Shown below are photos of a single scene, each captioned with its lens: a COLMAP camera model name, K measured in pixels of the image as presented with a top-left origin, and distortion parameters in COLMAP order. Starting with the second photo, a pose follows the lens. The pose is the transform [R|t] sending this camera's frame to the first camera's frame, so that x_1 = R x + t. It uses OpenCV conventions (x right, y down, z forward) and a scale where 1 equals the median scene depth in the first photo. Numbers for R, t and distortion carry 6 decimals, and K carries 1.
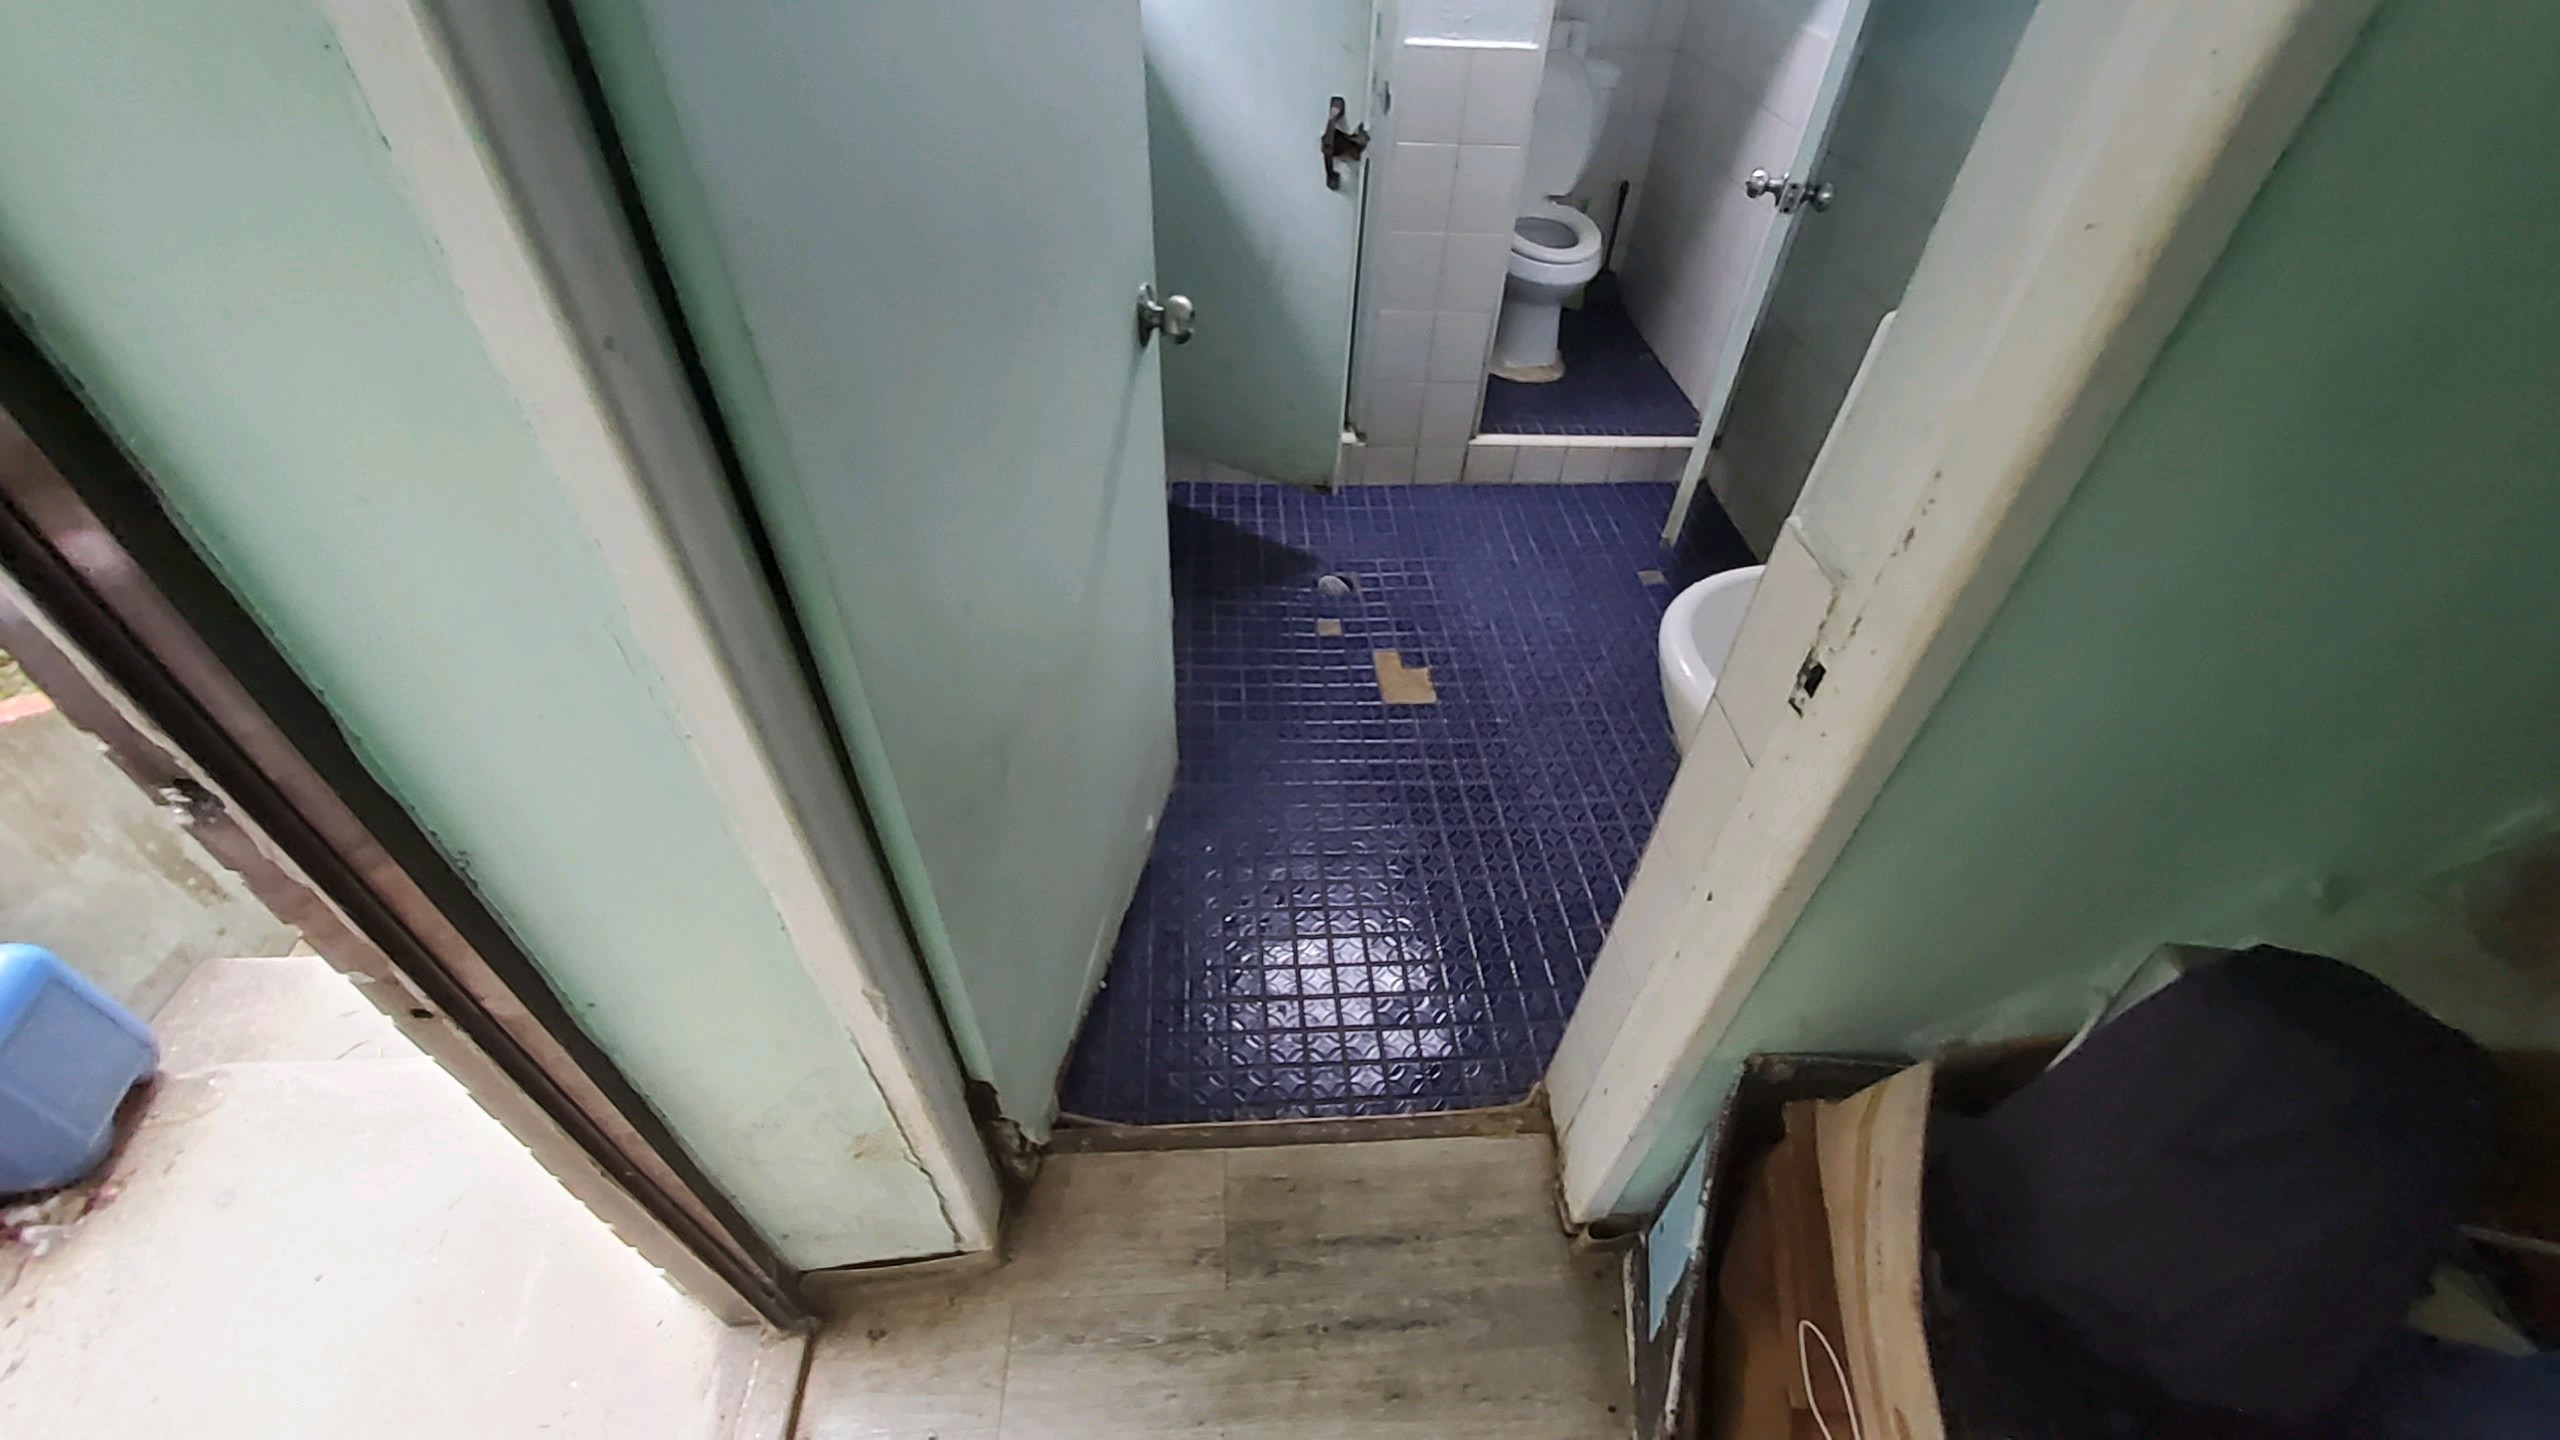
lens RADIAL K [[1032.5, 0, 1299.0], [0, 1032.5, 713.7], [0, 0, 1]] dist [-0.003879, 0.000063]
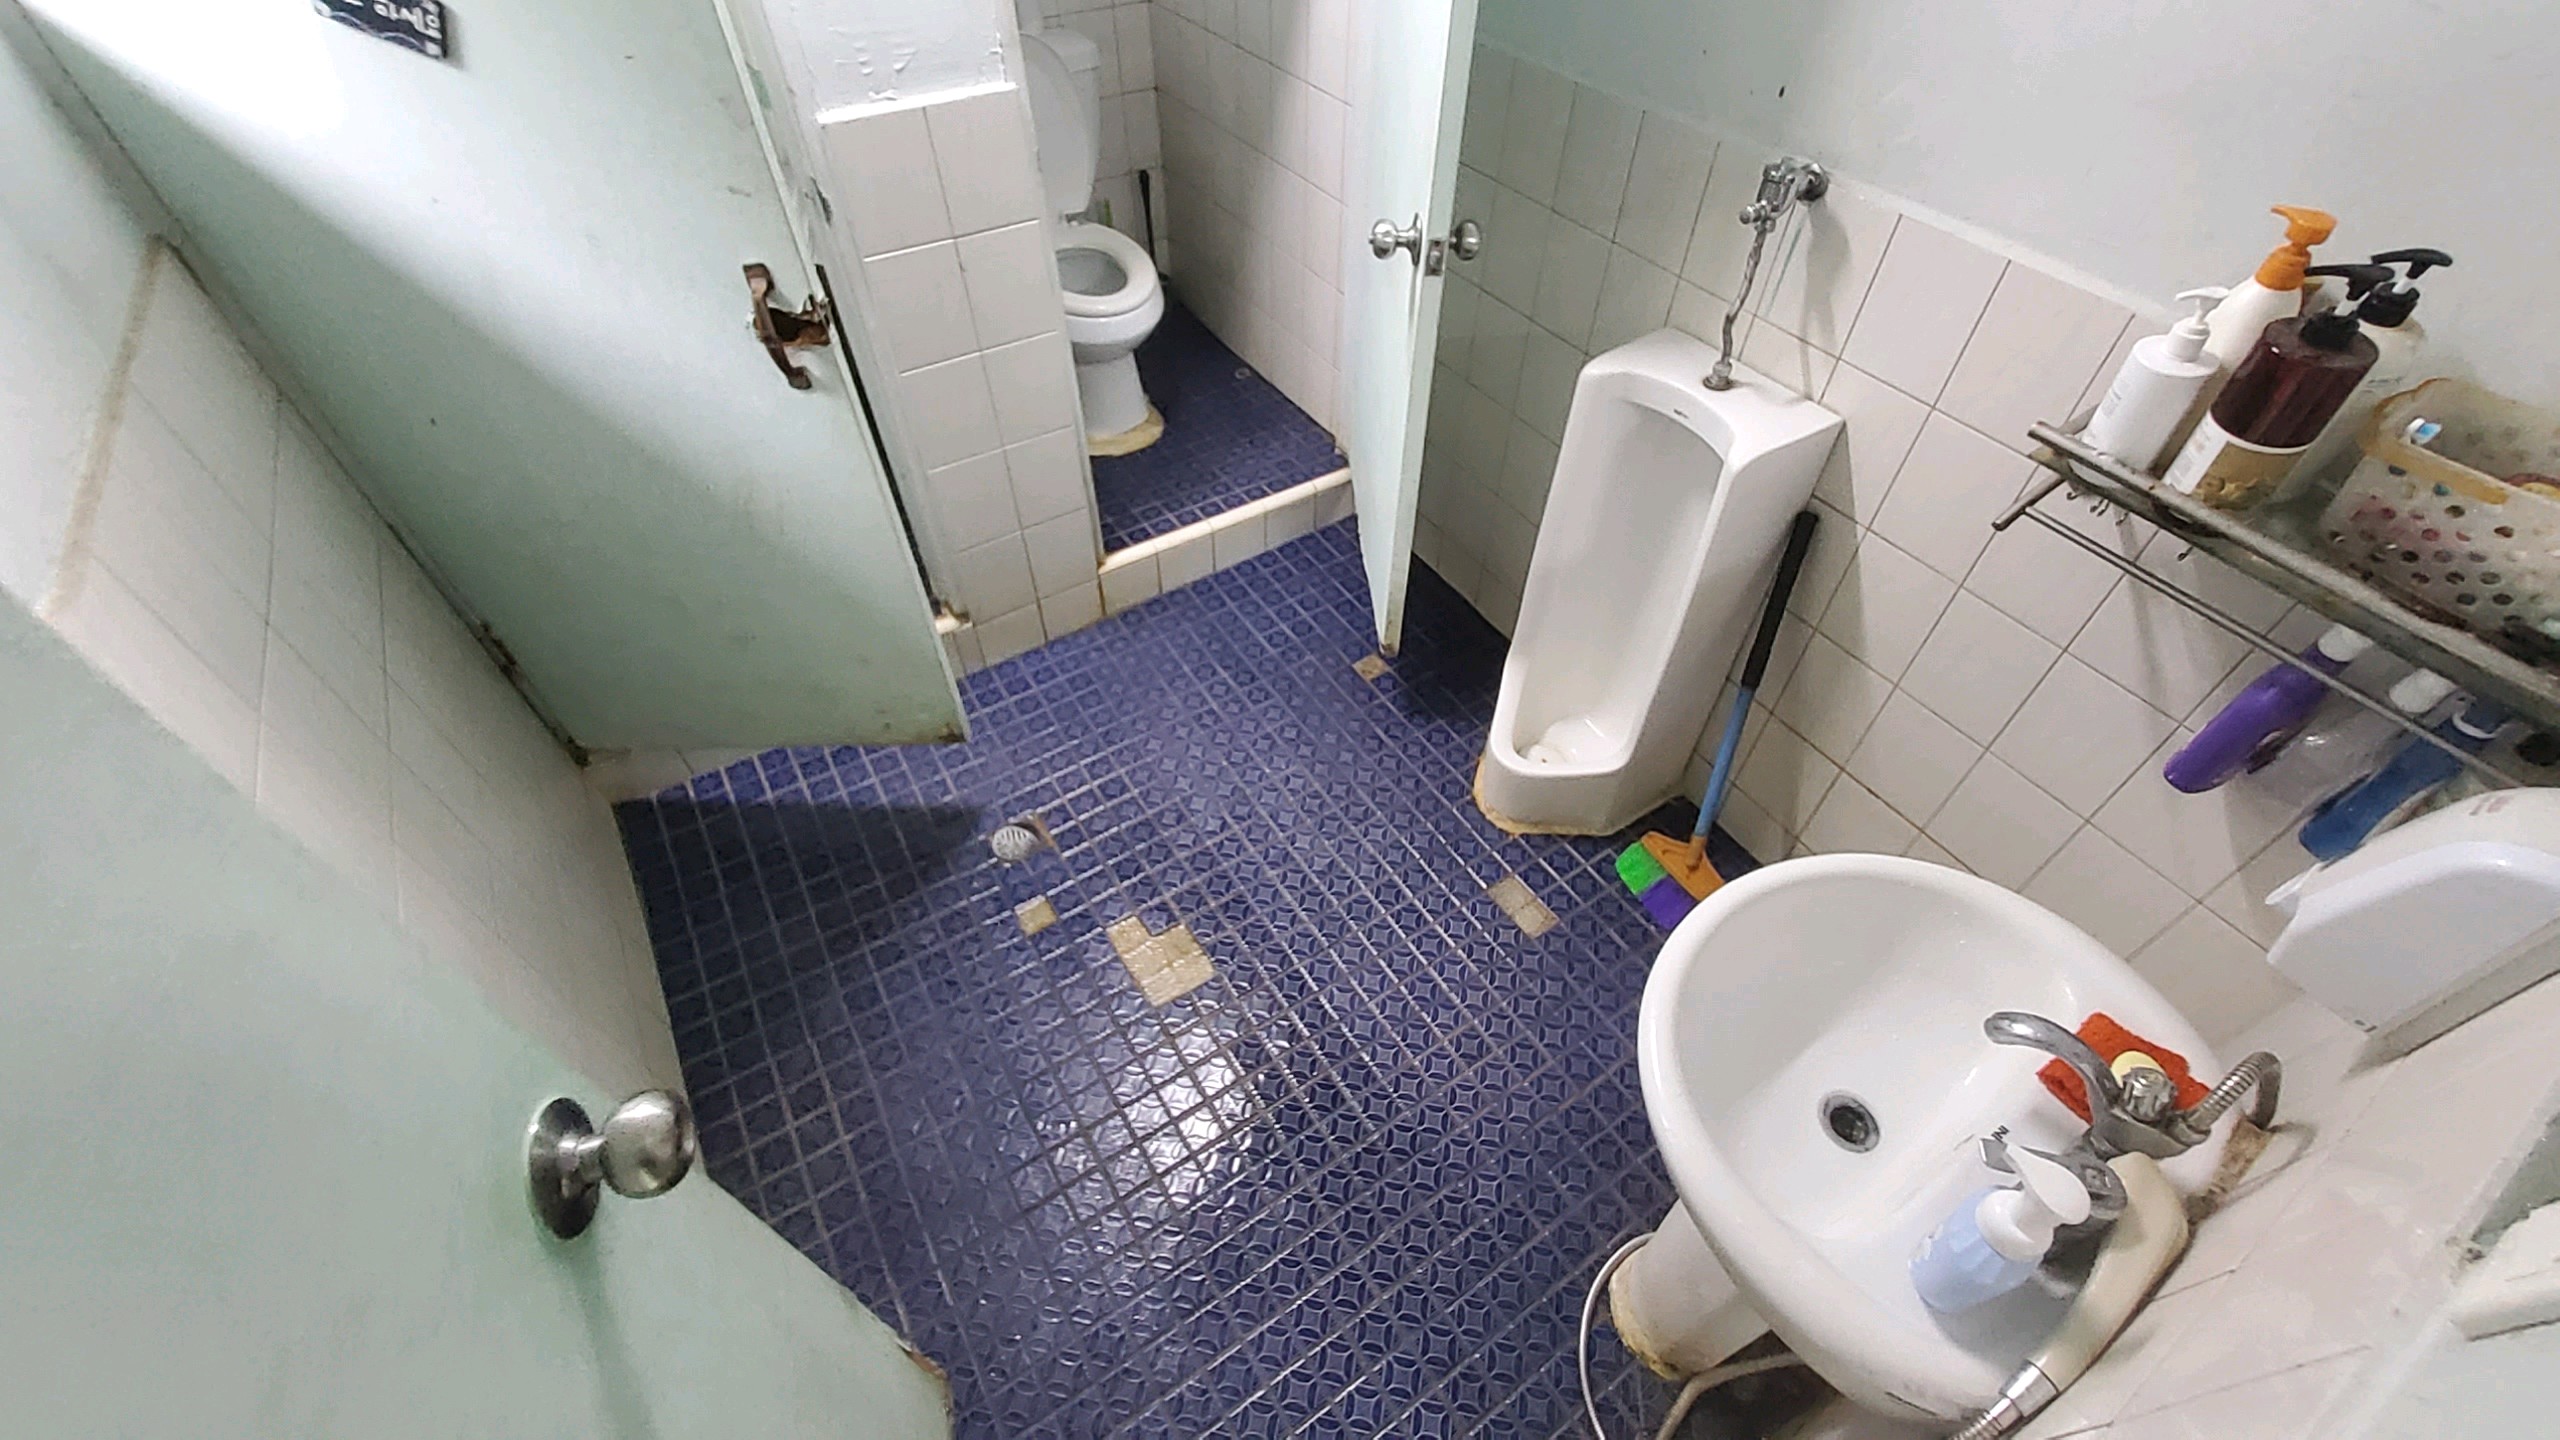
lens RADIAL K [[1032.5, 0, 1304.9], [0, 1032.5, 716.6], [0, 0, 1]] dist [-0.003879, 0.000063]
pose [[0.878820, -0.375029, 0.295006, 0.030588], [0.347290, 0.926711, 0.143516, -0.223136], [-0.327208, -0.023672, 0.944656, 0.210950]]
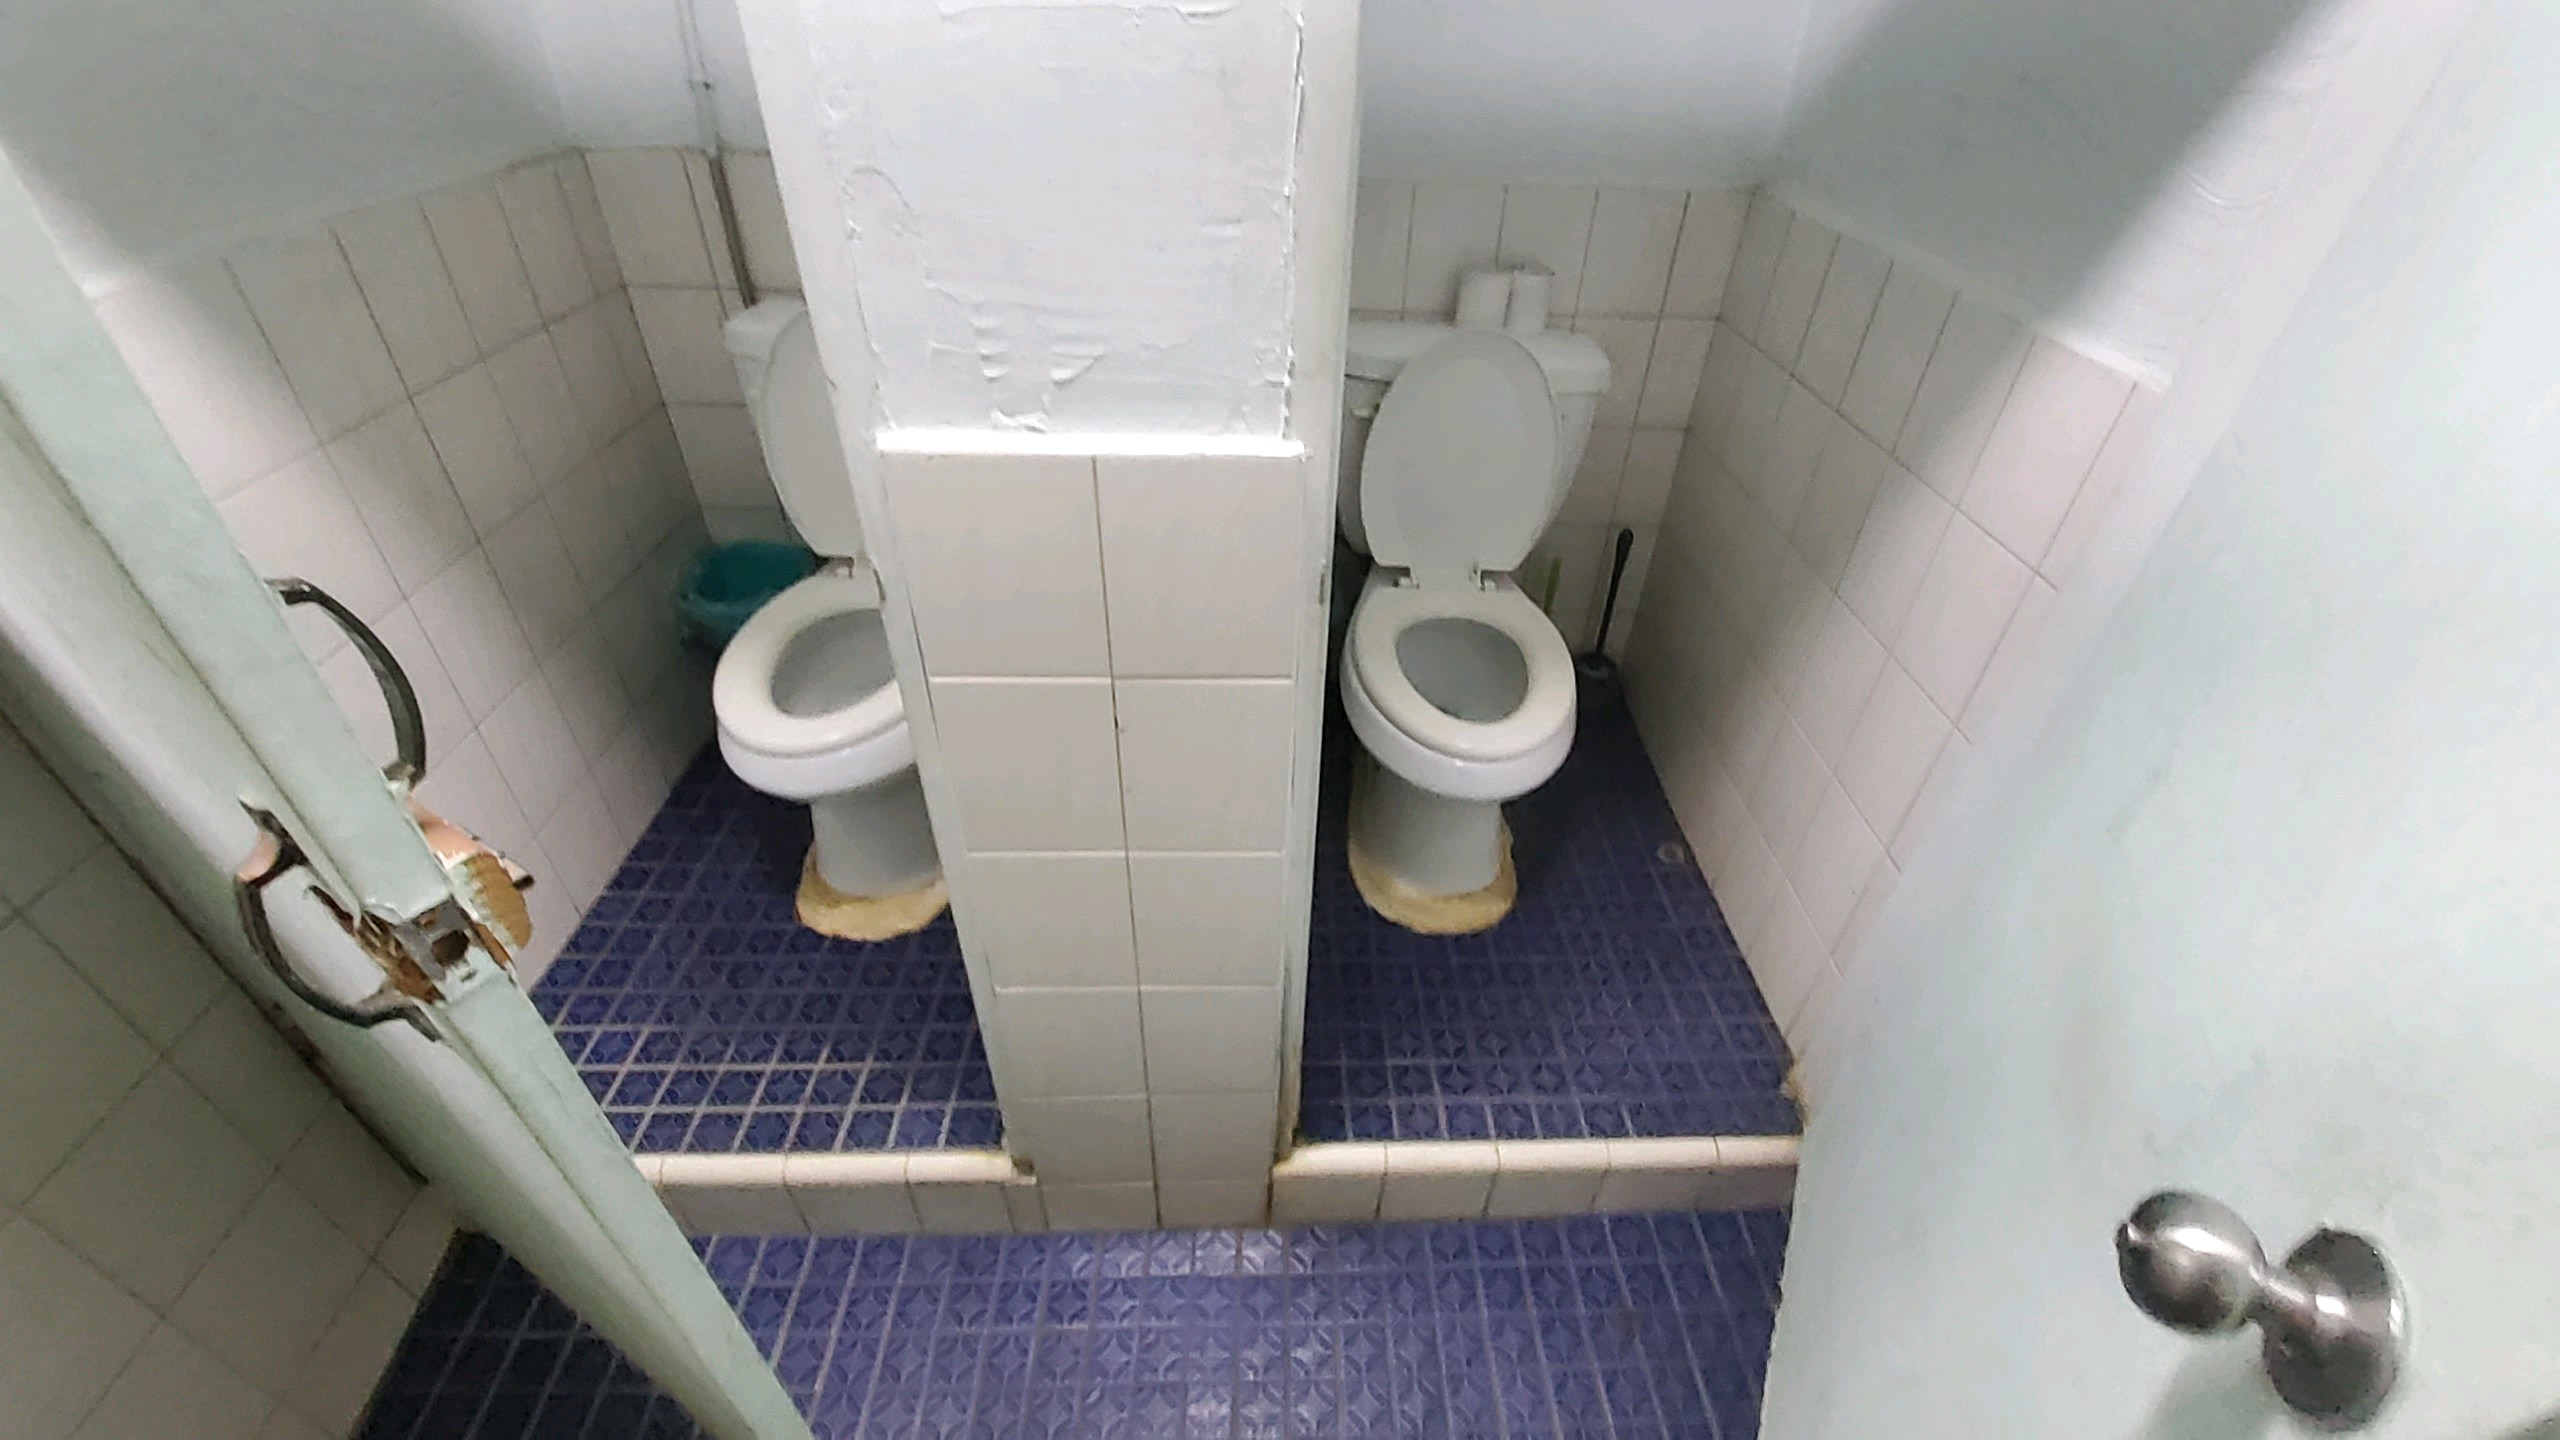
lens RADIAL K [[1032.5, 0, 1279.8], [0, 1032.5, 712.4], [0, 0, 1]] dist [-0.003879, 0.000063]
pose [[0.998555, 0.018137, -0.050594, 0.189914], [-0.024187, 0.992278, -0.121656, -0.412638], [0.047997, 0.122703, 0.991282, 0.540837]]
